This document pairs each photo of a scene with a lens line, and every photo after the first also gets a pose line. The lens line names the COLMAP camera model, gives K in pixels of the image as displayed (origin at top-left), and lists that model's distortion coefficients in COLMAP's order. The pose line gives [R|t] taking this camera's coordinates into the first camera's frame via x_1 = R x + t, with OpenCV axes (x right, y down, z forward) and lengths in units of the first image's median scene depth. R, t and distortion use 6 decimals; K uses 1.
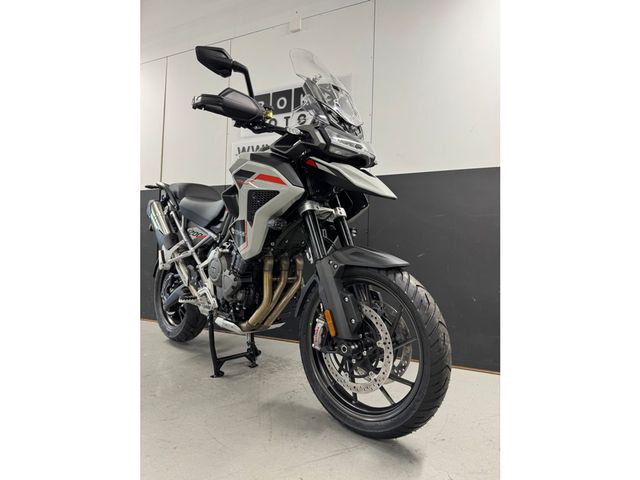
lens RADIAL K [[450.7, 0, 320.0], [0, 450.7, 240.0], [0, 0, 1]] dist [0.005573, 0.000037]
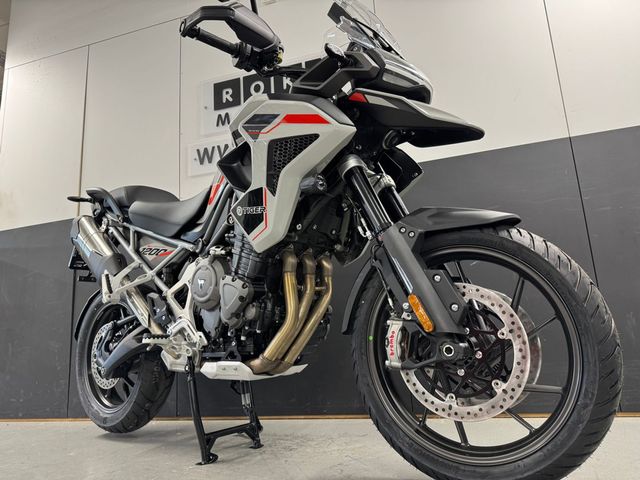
lens RADIAL K [[560.8, 0, 310.4], [0, 560.8, 229.8], [0, 0, 1]] dist [-0.001873, -0.016412]
pose [[0.984114, -0.051497, 0.169905, -0.224290], [0.090319, 0.969132, -0.229403, 0.201107], [-0.152847, 0.241104, 0.958387, 0.183871]]
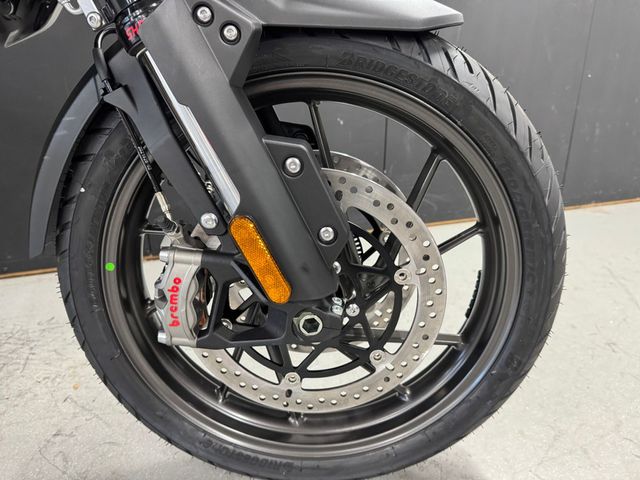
lens RADIAL K [[450.7, 0, 320.0], [0, 450.7, 240.0], [0, 0, 1]] dist [0.005573, 0.000037]
pose [[0.710821, -0.291569, 0.640095, -0.099269], [0.024341, 0.919688, 0.391896, 0.058108], [-0.702952, -0.262987, 0.660830, 0.679060]]
